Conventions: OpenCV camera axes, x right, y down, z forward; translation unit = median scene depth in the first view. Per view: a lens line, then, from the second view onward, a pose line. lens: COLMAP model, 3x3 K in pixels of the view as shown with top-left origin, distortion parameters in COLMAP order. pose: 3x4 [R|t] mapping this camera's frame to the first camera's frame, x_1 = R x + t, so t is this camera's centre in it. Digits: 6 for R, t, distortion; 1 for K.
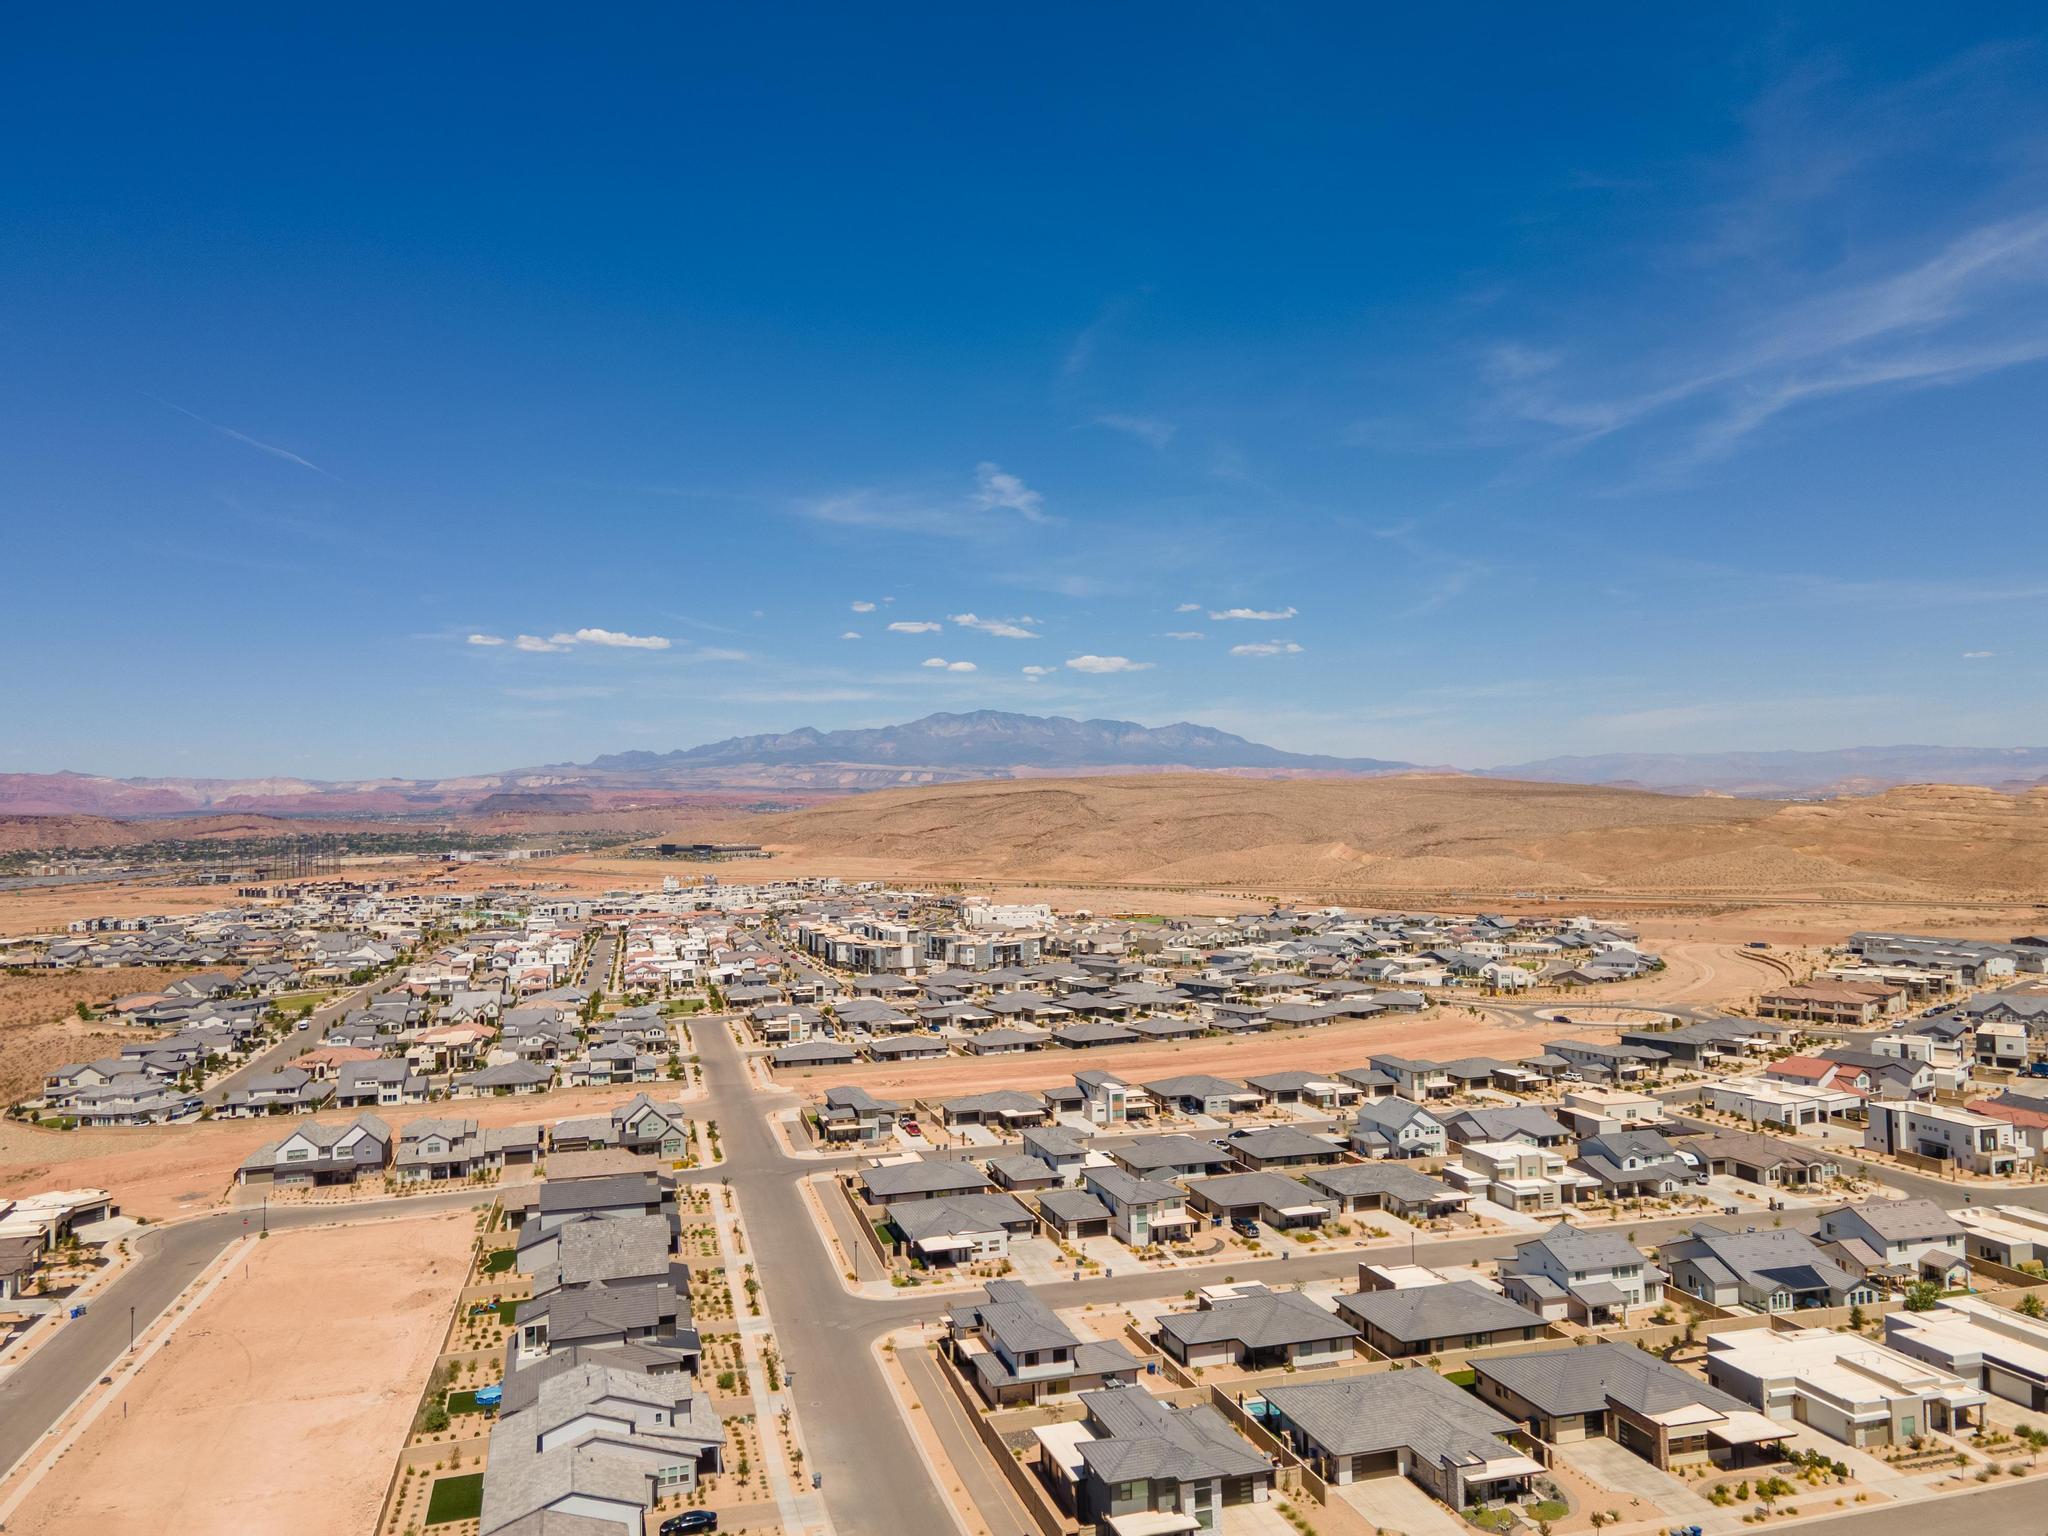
lens RADIAL K [[1518.9, 0, 1024.0], [0, 1518.9, 768.0], [0, 0, 1]] dist [0.025376, 0.032212]
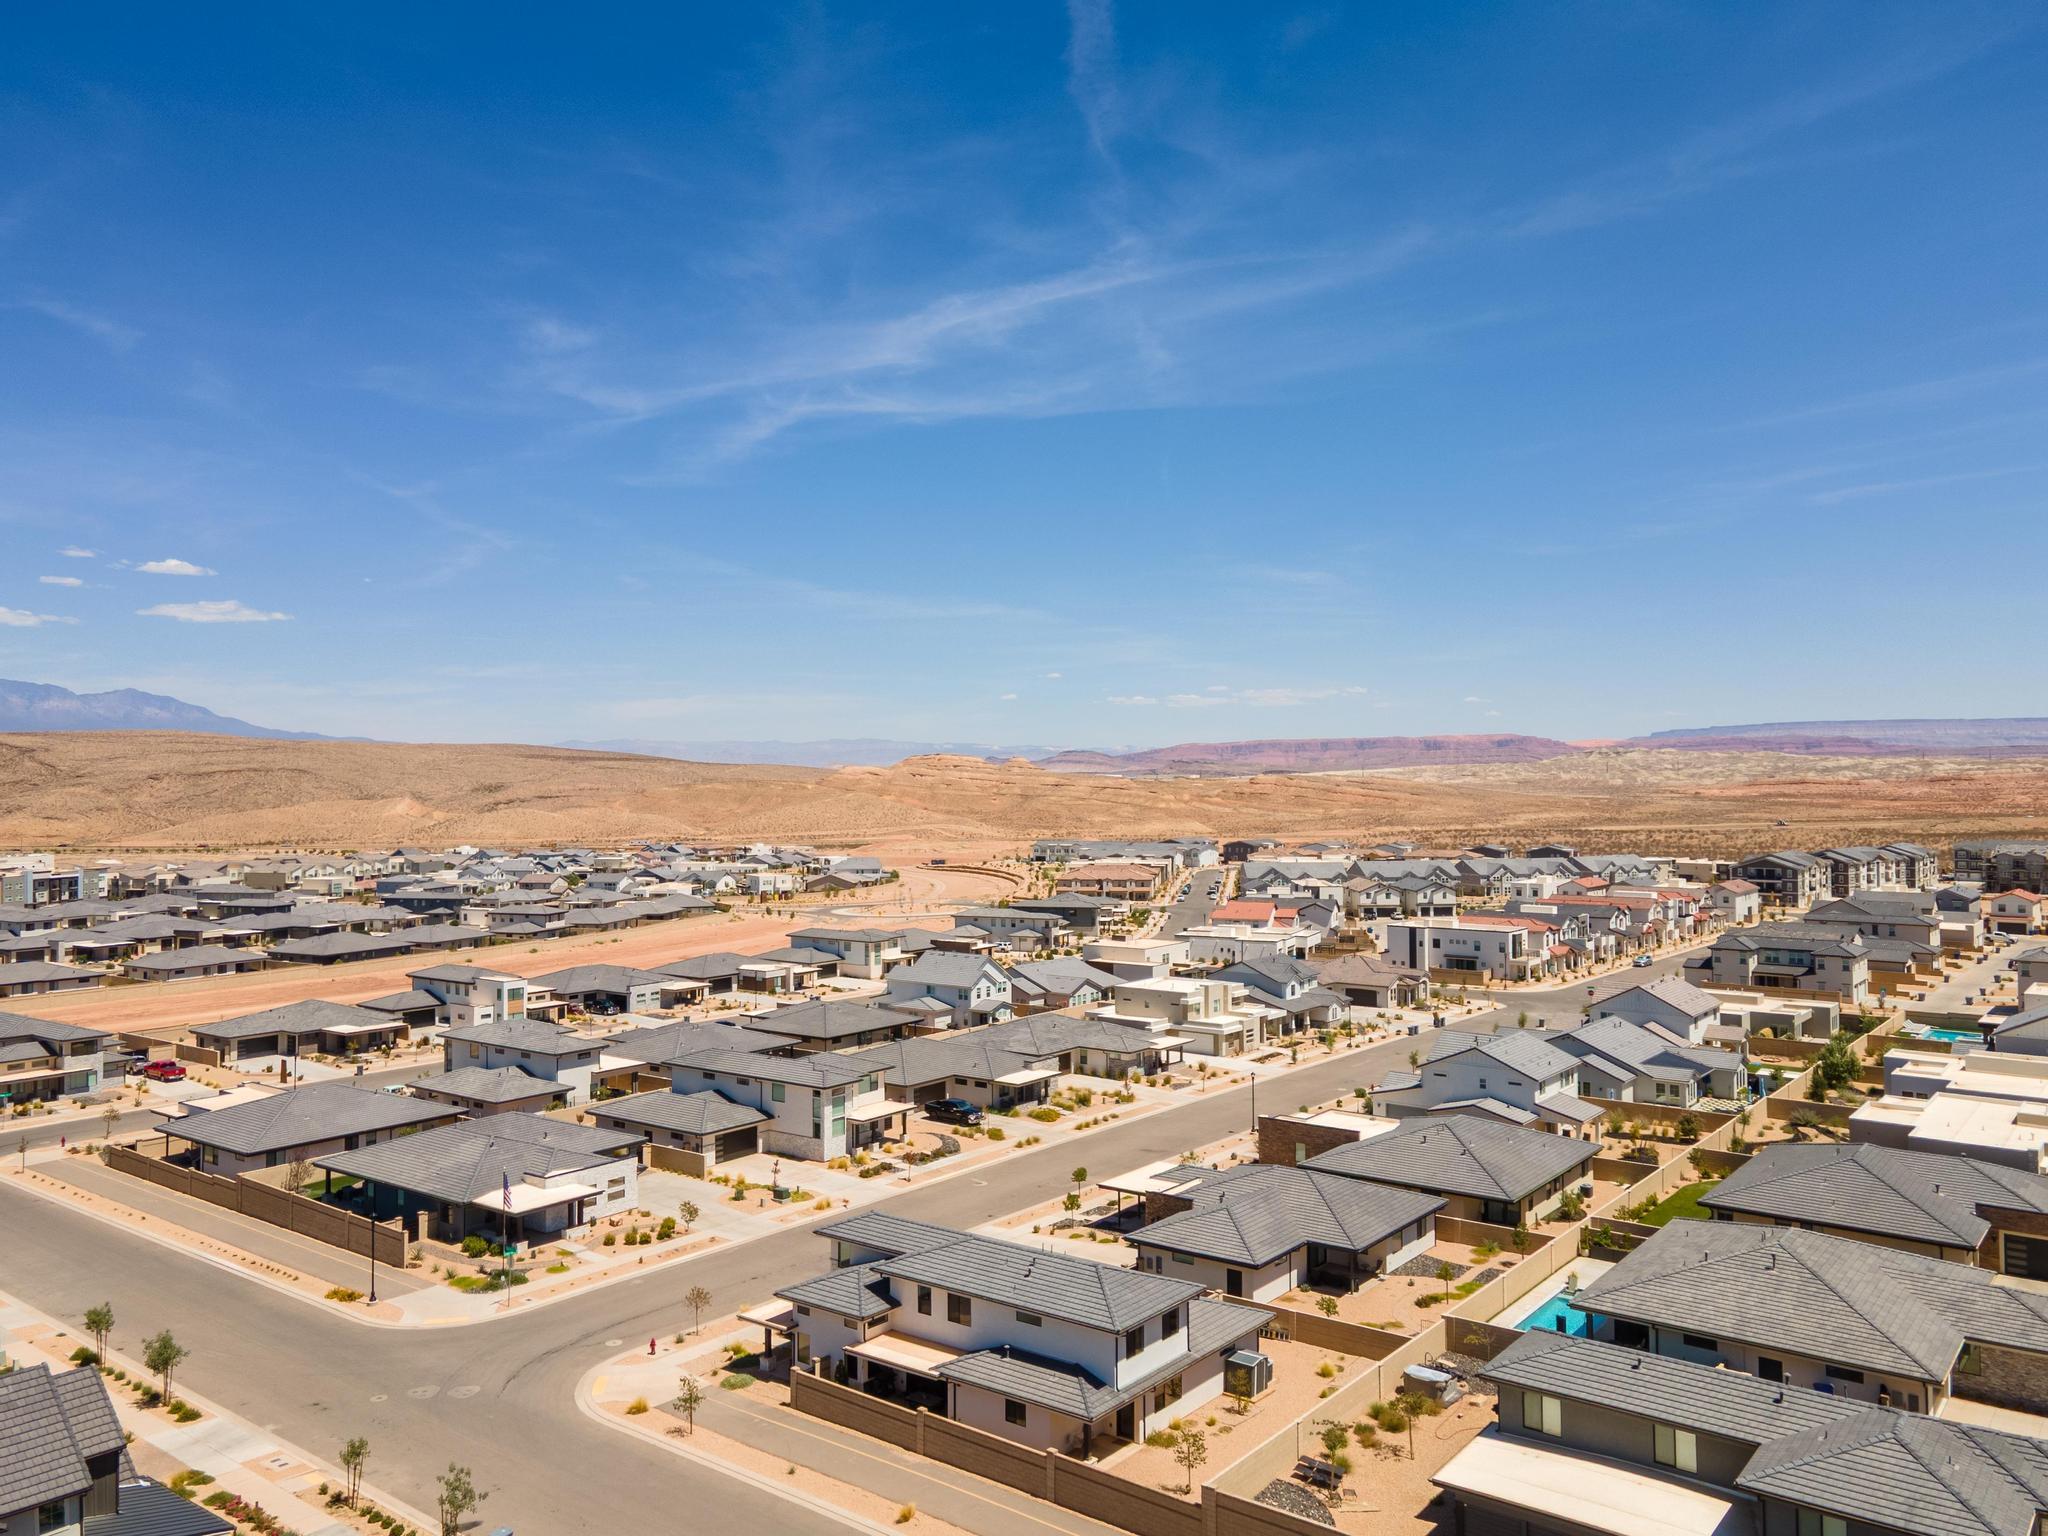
lens RADIAL K [[1562.8, 0, 1020.7], [0, 1562.8, 765.8], [0, 0, 1]] dist [0.042948, 0.006387]
pose [[0.816292, 0.015190, 0.577439, -0.142681], [-0.021450, 0.999762, 0.004023, 0.107747], [-0.577241, -0.015670, 0.816424, 0.318657]]
